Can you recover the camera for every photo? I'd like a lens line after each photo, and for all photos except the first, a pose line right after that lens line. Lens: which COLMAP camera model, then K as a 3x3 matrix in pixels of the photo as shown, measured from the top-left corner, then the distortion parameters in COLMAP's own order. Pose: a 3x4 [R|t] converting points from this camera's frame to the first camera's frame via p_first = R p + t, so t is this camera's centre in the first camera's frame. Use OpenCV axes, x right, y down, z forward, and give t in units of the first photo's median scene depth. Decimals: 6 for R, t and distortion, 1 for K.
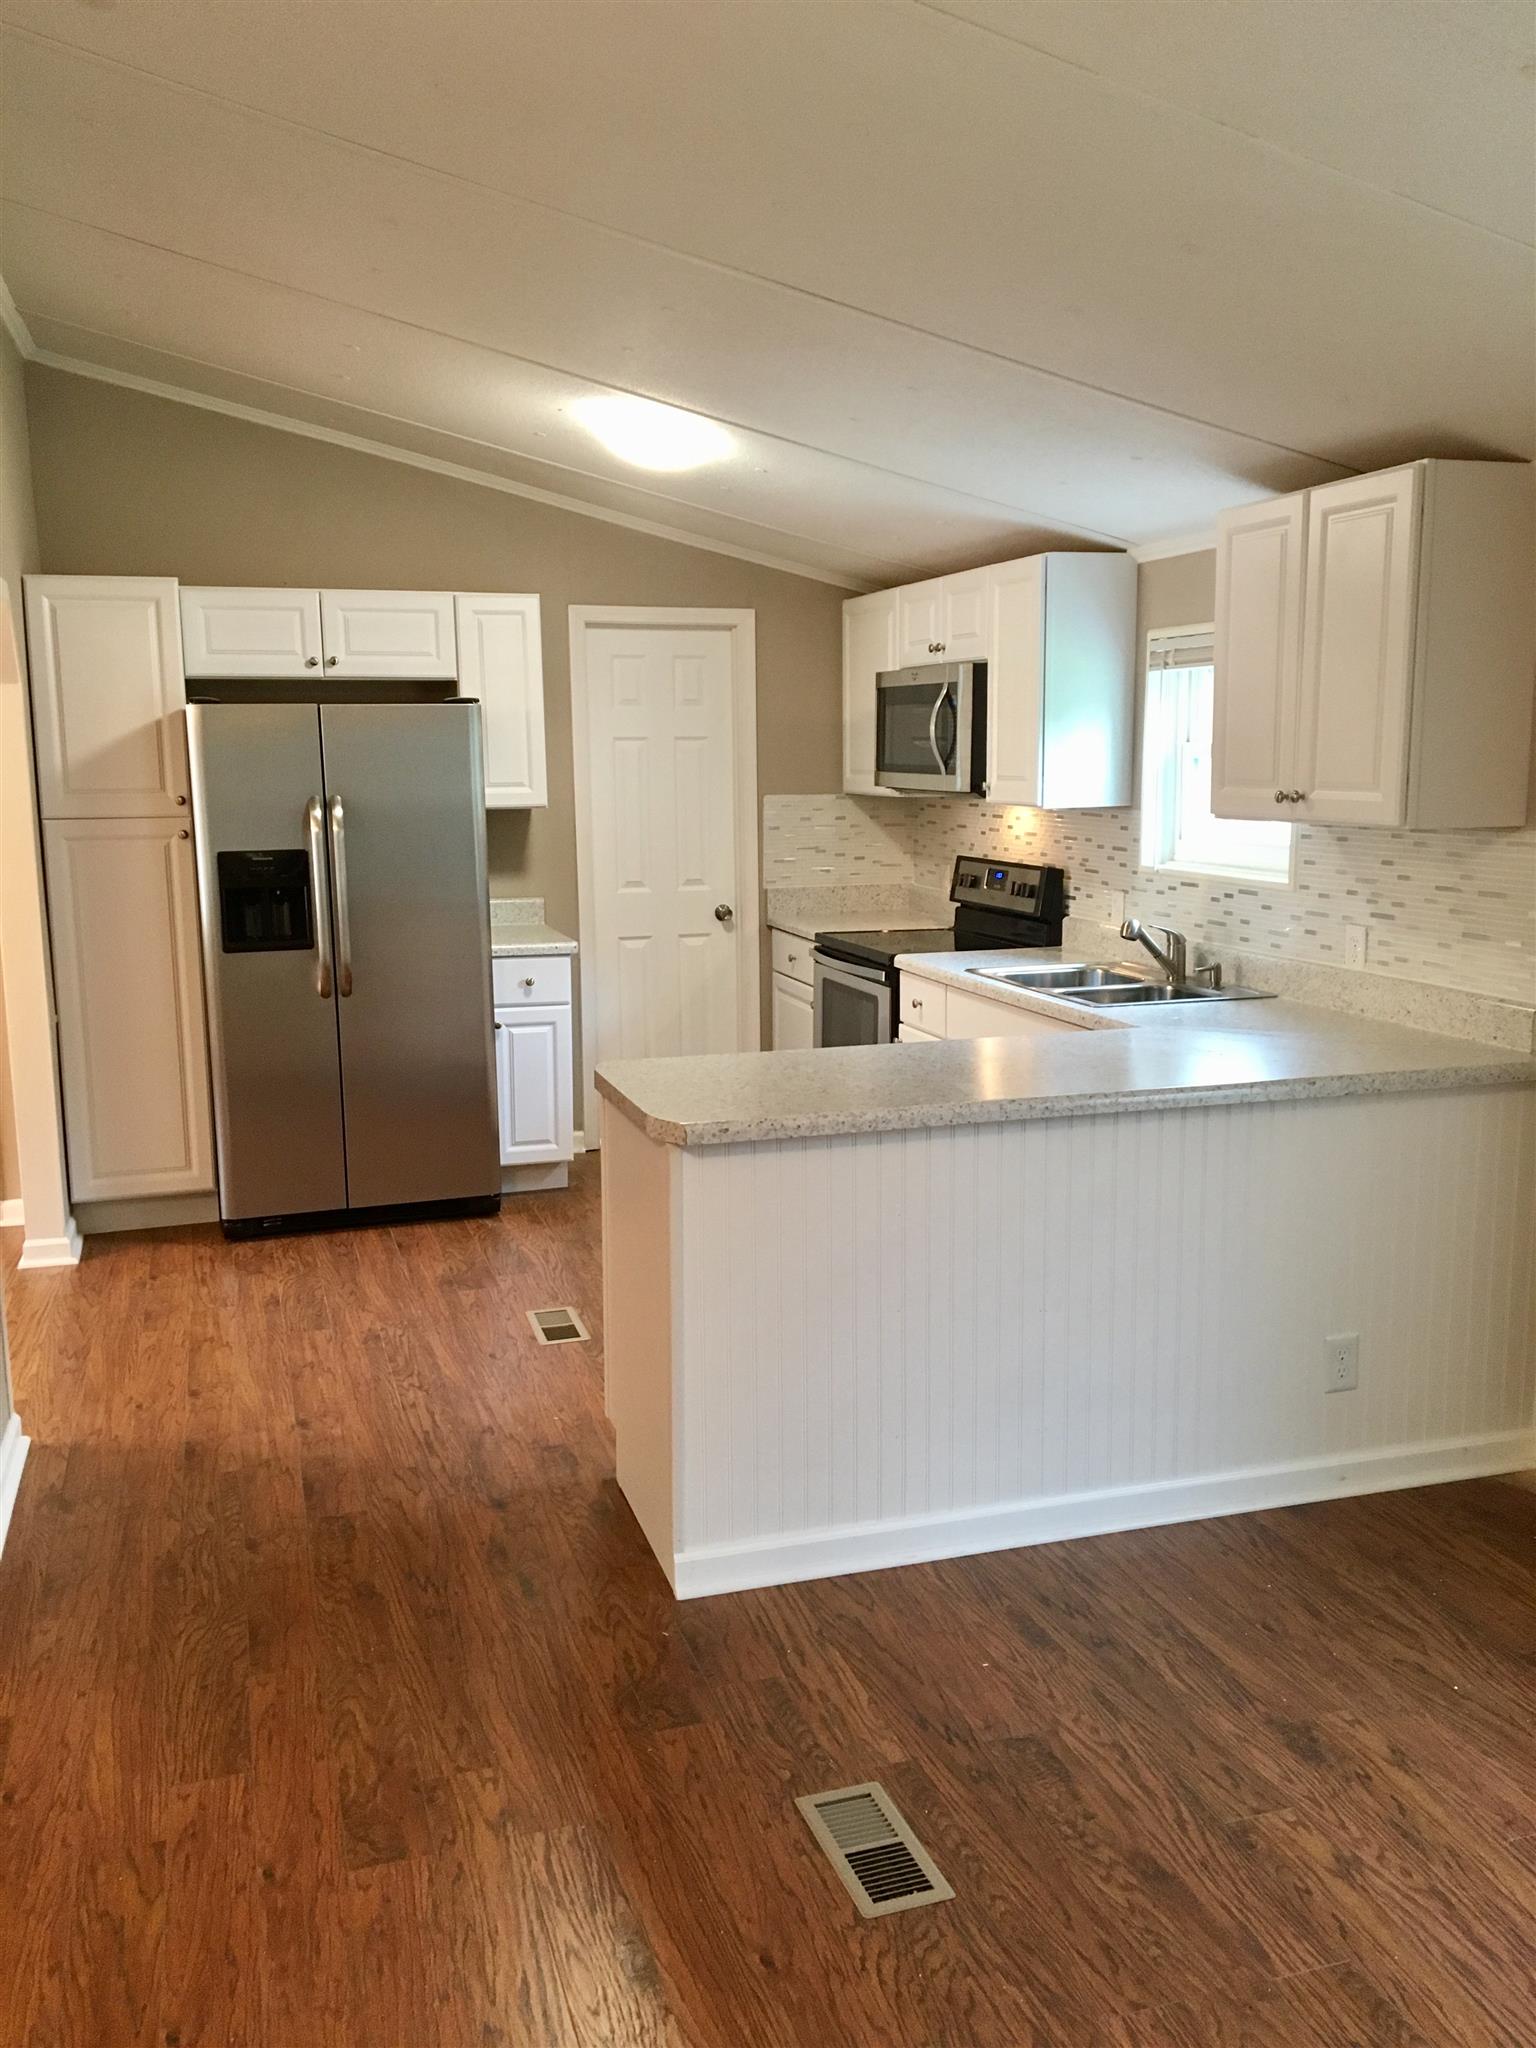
lens RADIAL K [[1715.6, 0, 768.0], [0, 1715.6, 1024.0], [0, 0, 1]] dist [0.095697, -0.129355]
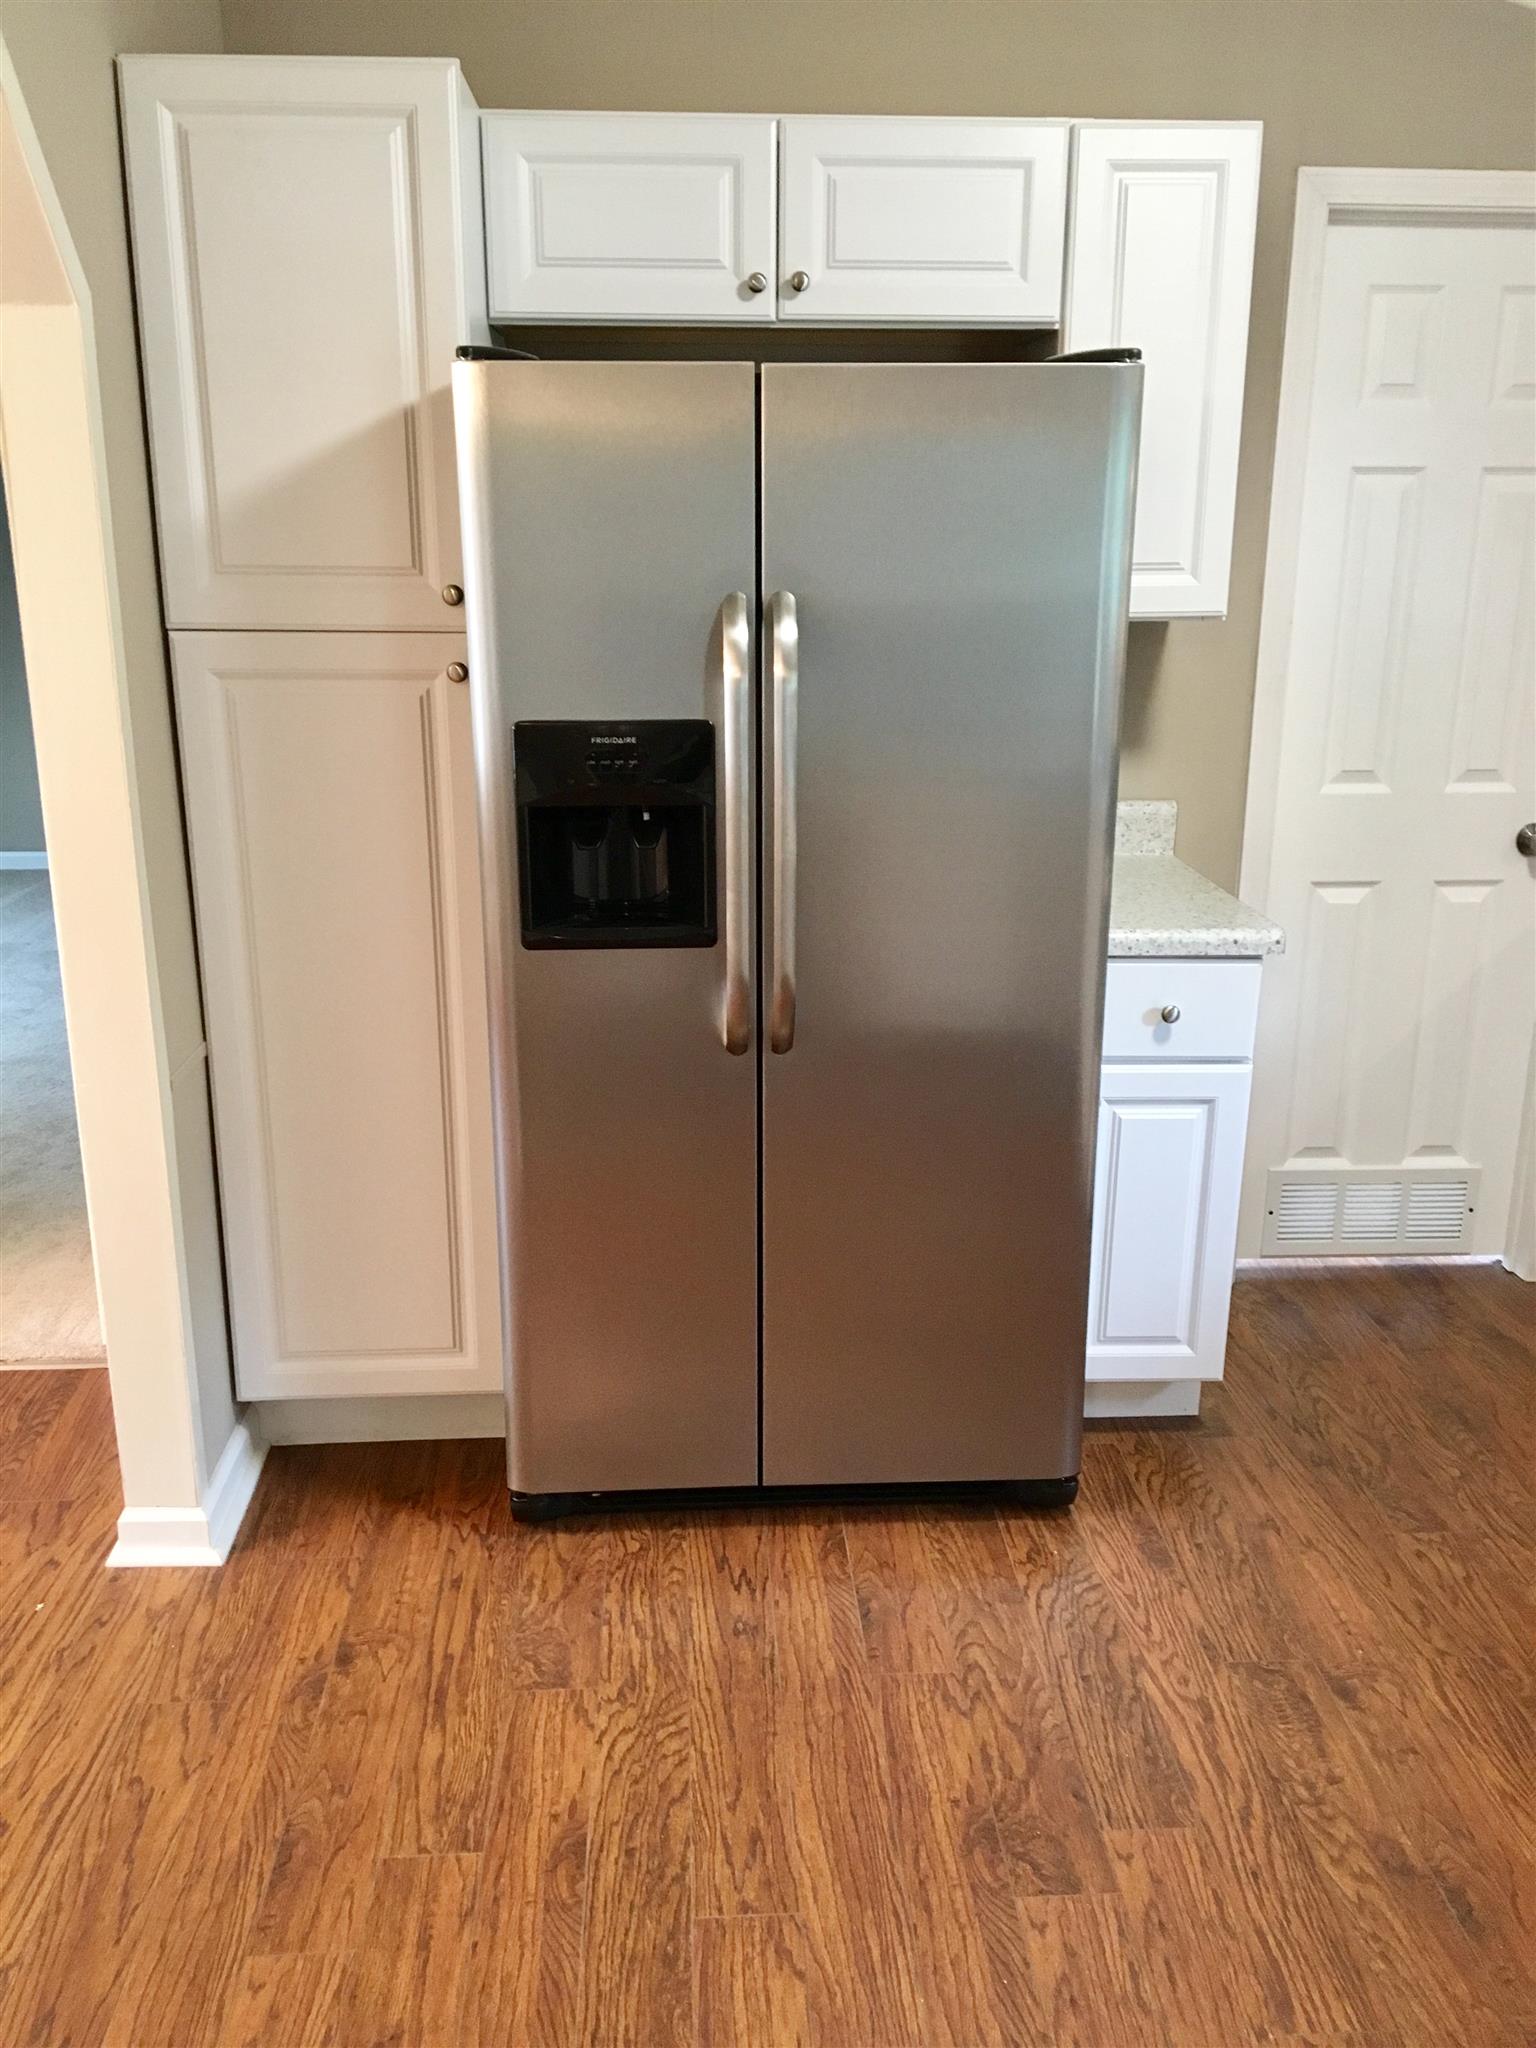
lens RADIAL K [[1715.6, 0, 768.0], [0, 1715.6, 1024.0], [0, 0, 1]] dist [0.095697, -0.129355]
pose [[0.967351, 0.084446, -0.238959, -0.143893], [-0.053873, 0.989824, 0.131706, -0.082947], [0.247649, -0.114532, 0.962056, 0.579262]]
